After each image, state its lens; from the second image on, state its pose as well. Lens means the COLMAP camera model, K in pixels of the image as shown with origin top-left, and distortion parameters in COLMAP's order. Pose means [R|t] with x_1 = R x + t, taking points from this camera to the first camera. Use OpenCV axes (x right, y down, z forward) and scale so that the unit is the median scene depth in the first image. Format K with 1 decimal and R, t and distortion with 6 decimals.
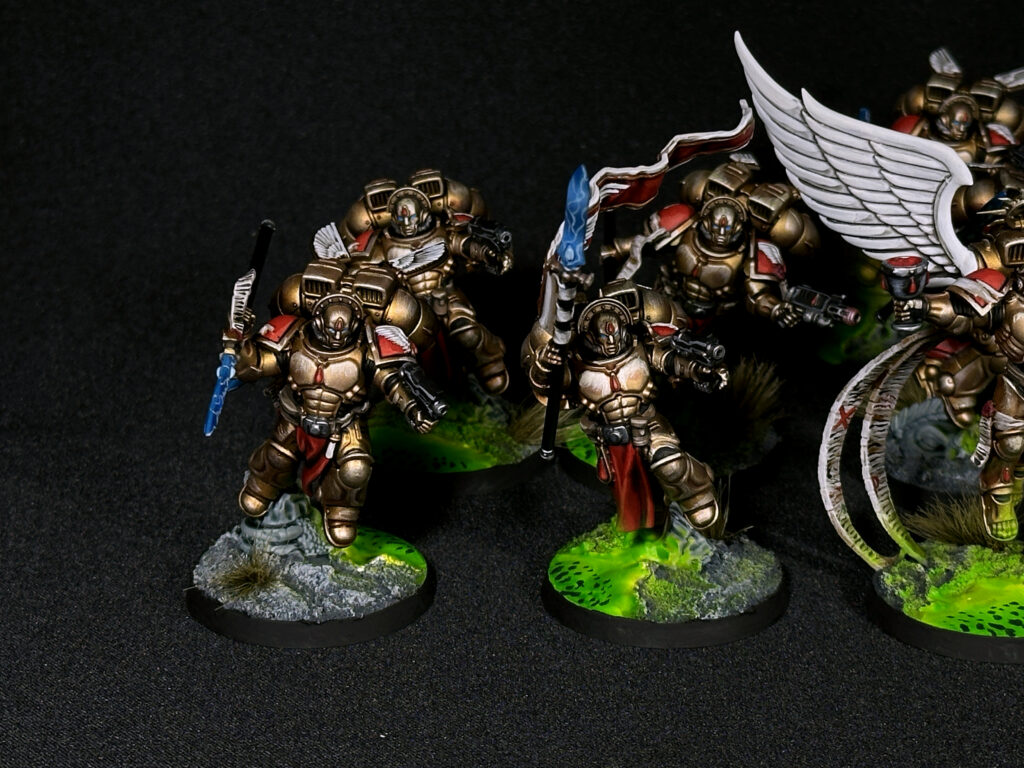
lens RADIAL K [[2821.8, 0, 512.0], [0, 2821.8, 416.8], [0, 0, 1]] dist [0.113319, 0.425335]
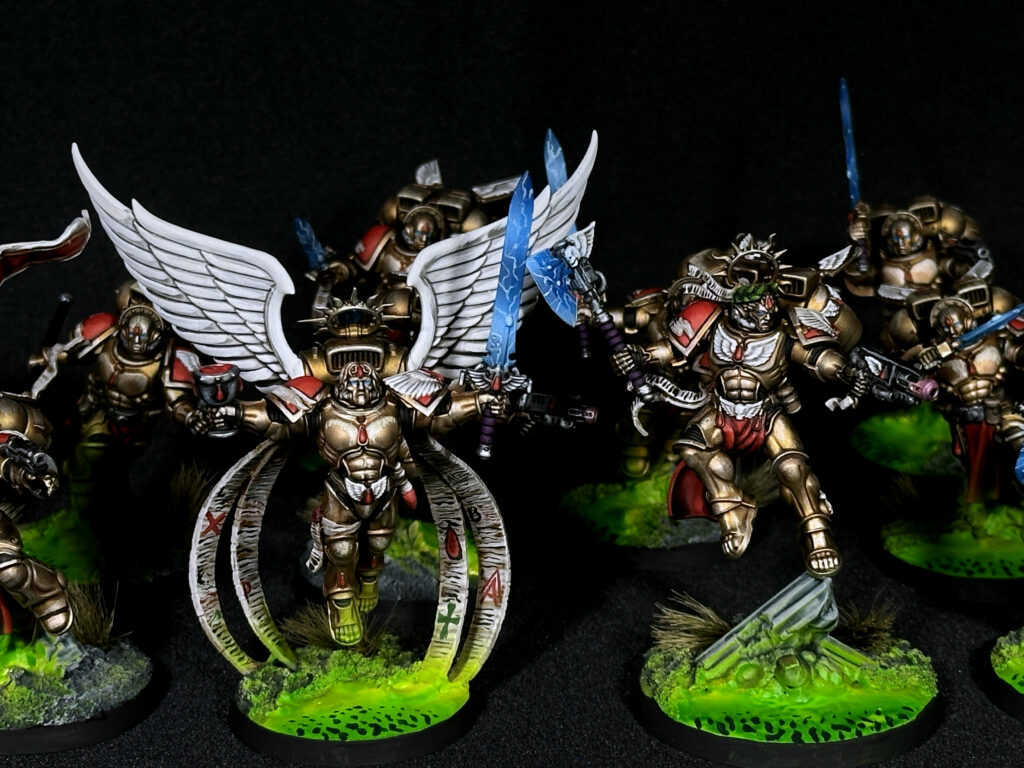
lens RADIAL K [[2821.8, 0, 512.0], [0, 2821.8, 416.8], [0, 0, 1]] dist [0.113319, 0.425335]
pose [[0.999884, -0.003313, -0.014890, 0.242608], [0.002735, 0.999248, -0.038675, 0.001507], [0.015006, 0.038630, 0.999141, -0.008408]]
